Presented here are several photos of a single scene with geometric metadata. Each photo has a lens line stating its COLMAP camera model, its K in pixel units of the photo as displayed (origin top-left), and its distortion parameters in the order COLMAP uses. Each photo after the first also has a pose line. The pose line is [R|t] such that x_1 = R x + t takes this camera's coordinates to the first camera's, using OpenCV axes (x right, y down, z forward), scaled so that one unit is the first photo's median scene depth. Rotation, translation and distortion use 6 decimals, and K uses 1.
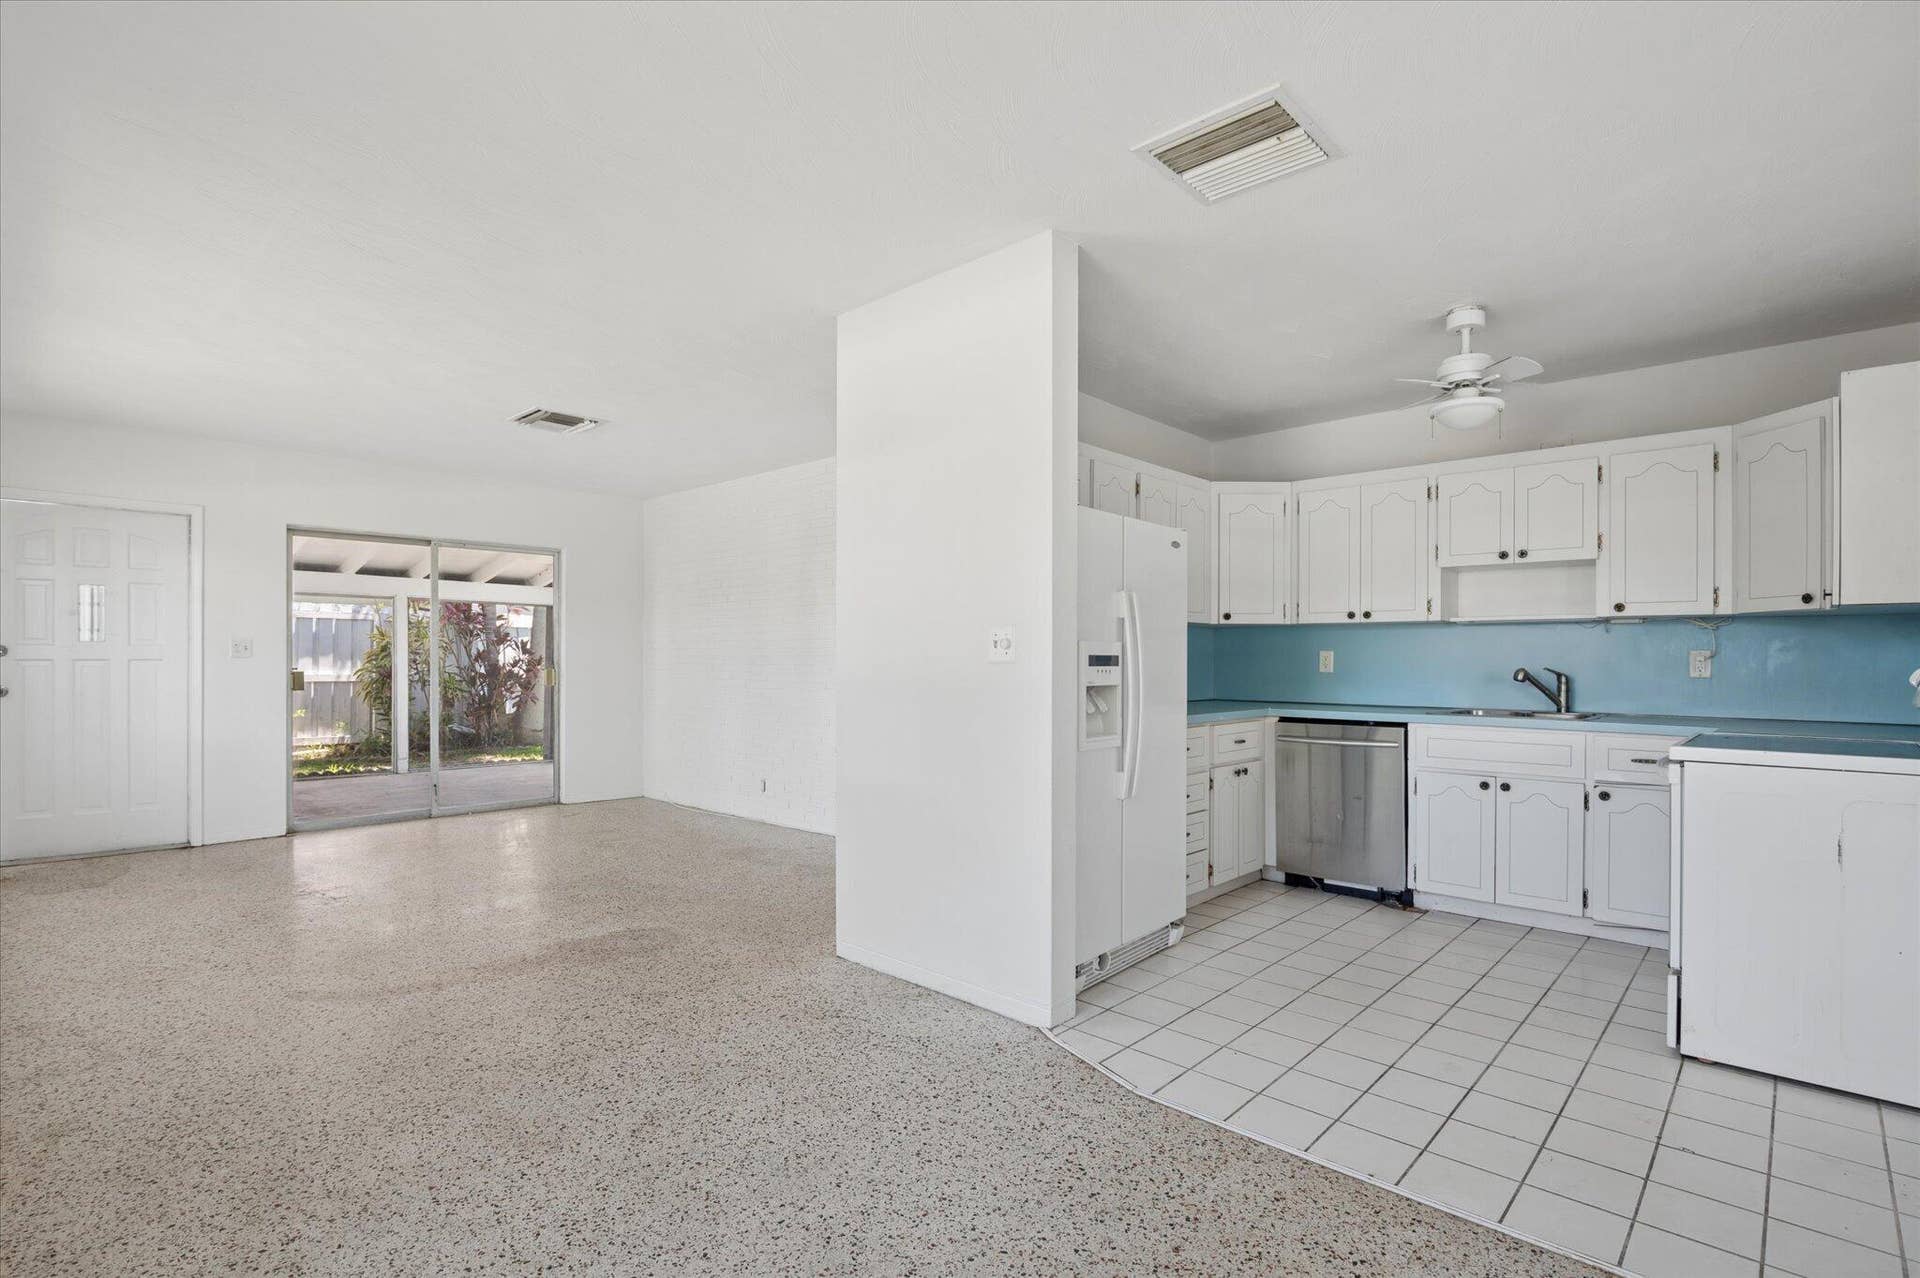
lens RADIAL K [[903.1, 0, 967.8], [0, 903.1, 661.2], [0, 0, 1]] dist [-0.034429, -0.000261]
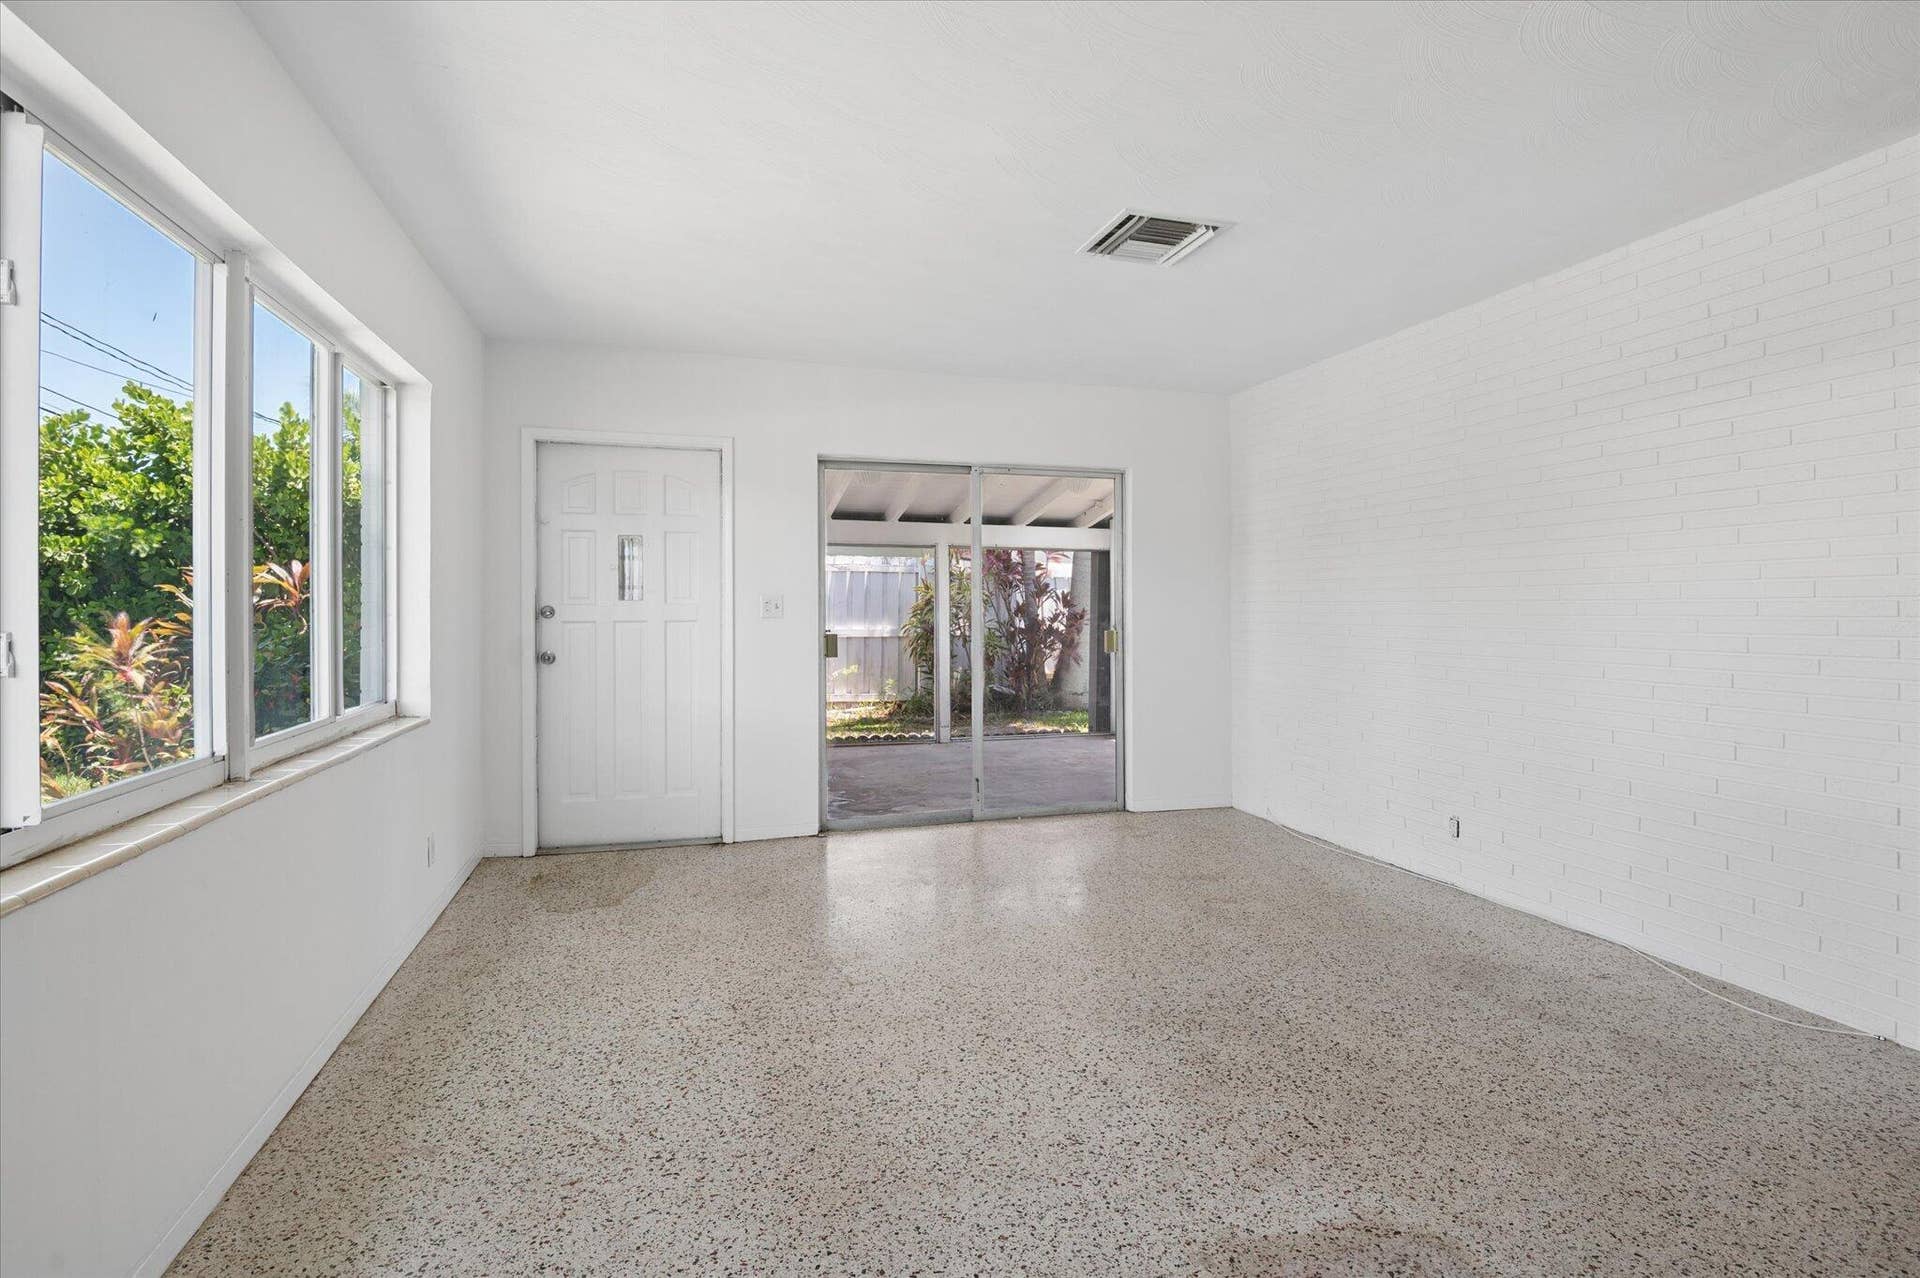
lens RADIAL K [[940.8, 0, 965.1], [0, 940.8, 604.0], [0, 0, 1]] dist [-0.003455, -0.000482]
pose [[0.854484, -0.007104, -0.519429, -0.114102], [0.003750, 0.999965, -0.007507, -0.005251], [0.519464, 0.004467, 0.854480, 0.183827]]
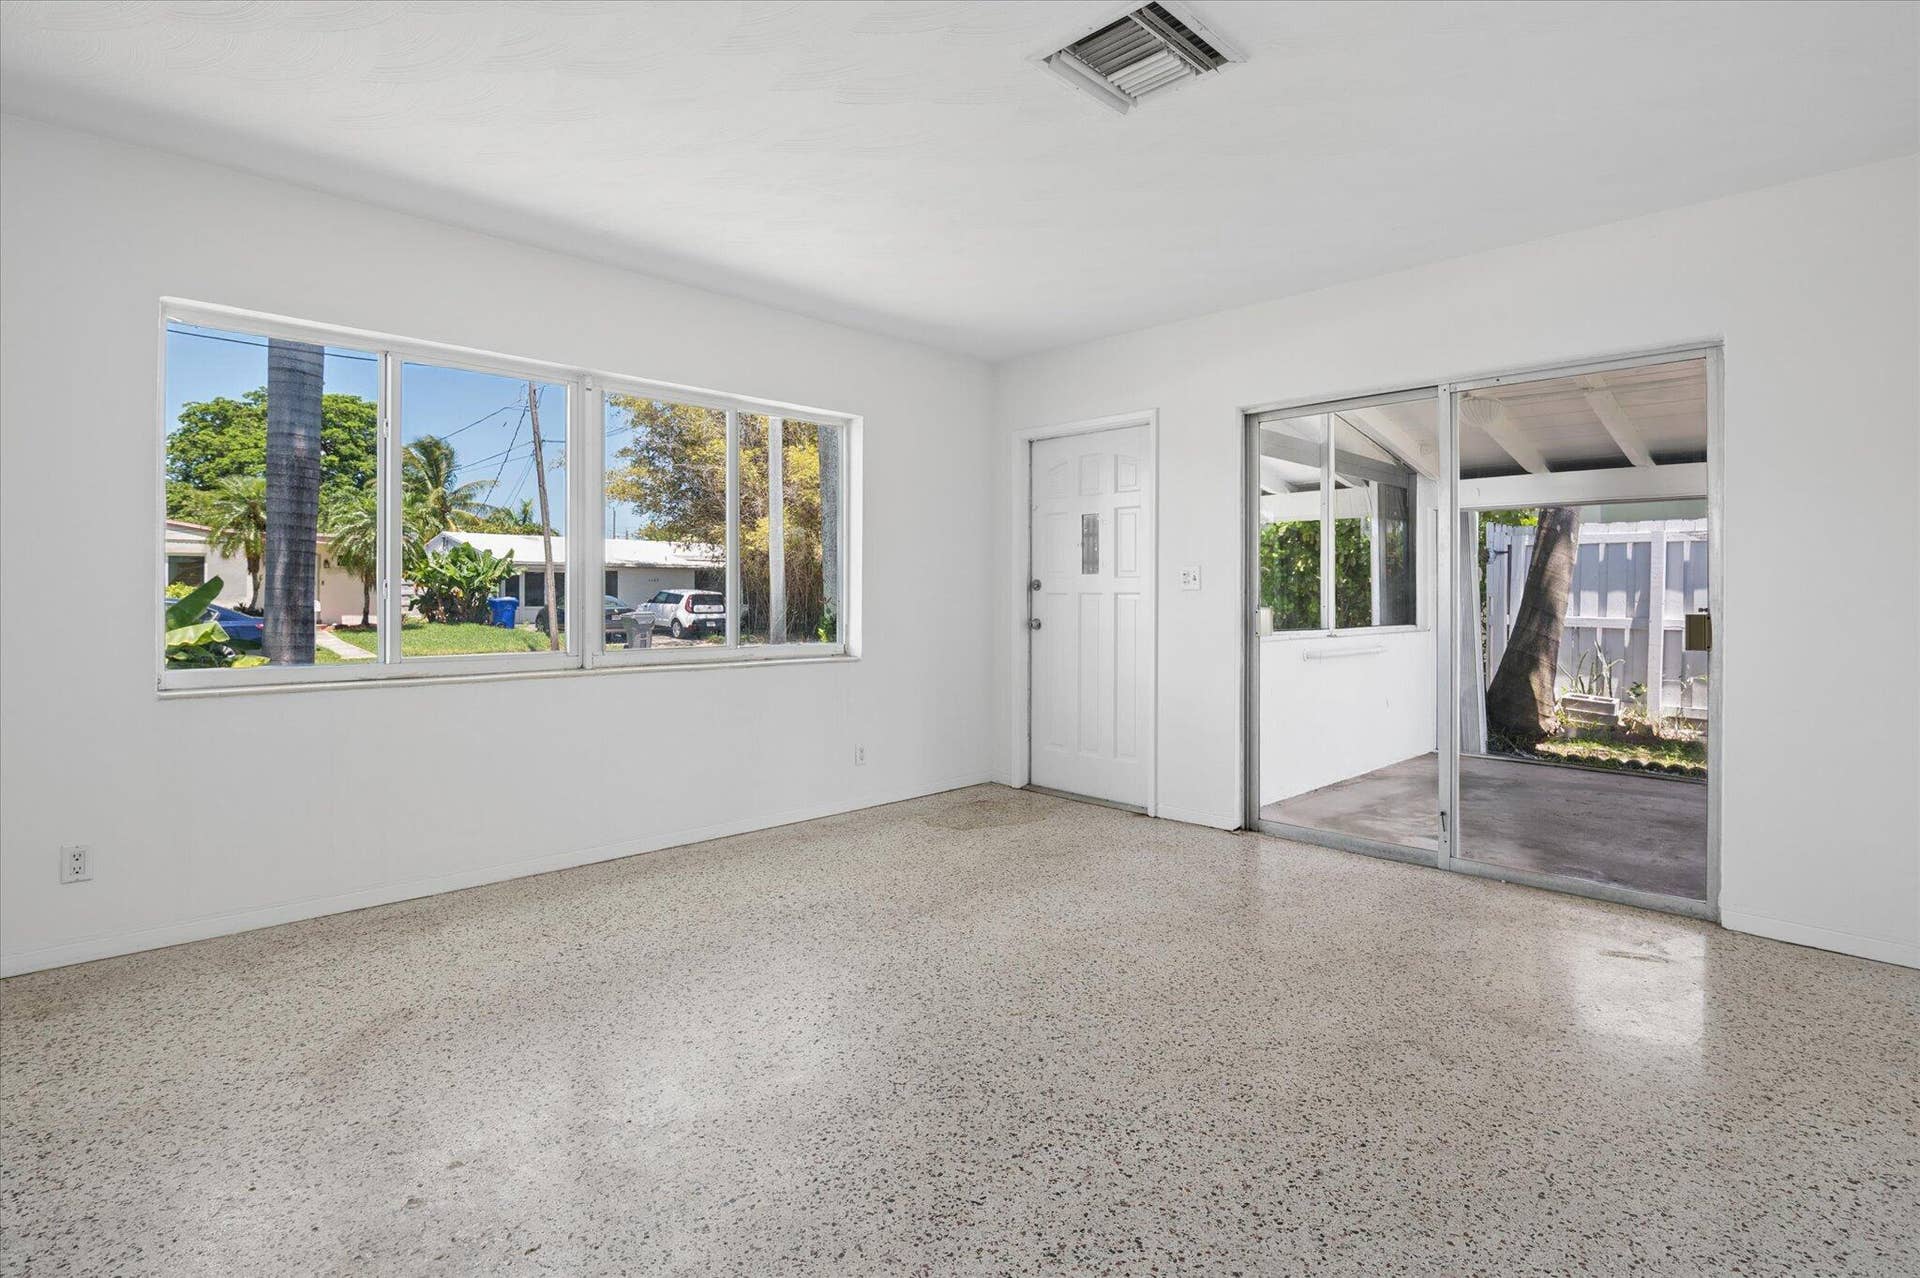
lens RADIAL K [[921.0, 0, 960.1], [0, 921.0, 599.4], [0, 0, 1]] dist [-0.004522, -0.000404]
pose [[-0.057257, -0.000903, -0.998359, 0.004371], [-0.006708, 0.999977, -0.000520, 0.003337], [0.998337, 0.006667, -0.057262, 0.458291]]
